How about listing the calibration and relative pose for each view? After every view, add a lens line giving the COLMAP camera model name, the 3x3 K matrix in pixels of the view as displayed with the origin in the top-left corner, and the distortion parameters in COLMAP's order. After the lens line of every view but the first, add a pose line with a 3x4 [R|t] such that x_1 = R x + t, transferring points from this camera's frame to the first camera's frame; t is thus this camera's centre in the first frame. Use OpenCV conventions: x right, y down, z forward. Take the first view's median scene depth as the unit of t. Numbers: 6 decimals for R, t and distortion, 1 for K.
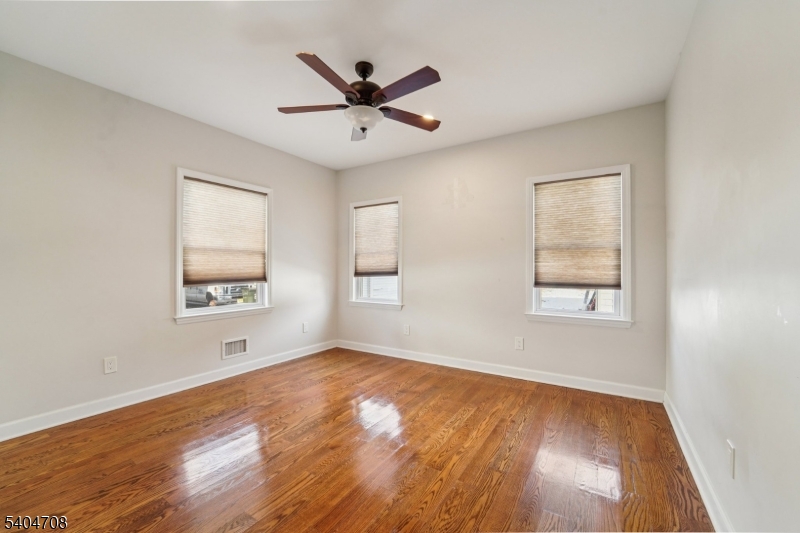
lens RADIAL K [[328.0, 0, 400.7], [0, 328.0, 267.3], [0, 0, 1]] dist [-0.012976, -0.000009]
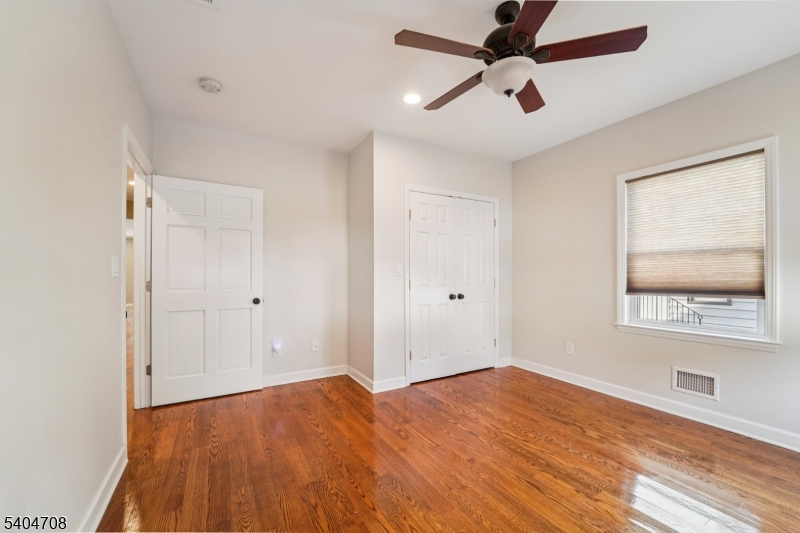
lens RADIAL K [[328.0, 0, 401.1], [0, 328.0, 274.1], [0, 0, 1]] dist [-0.012976, -0.000009]
pose [[-0.474702, -0.003252, -0.880141, 0.502805], [0.005836, 0.999960, -0.006842, 0.001841], [0.880127, -0.008385, -0.474664, 0.850431]]
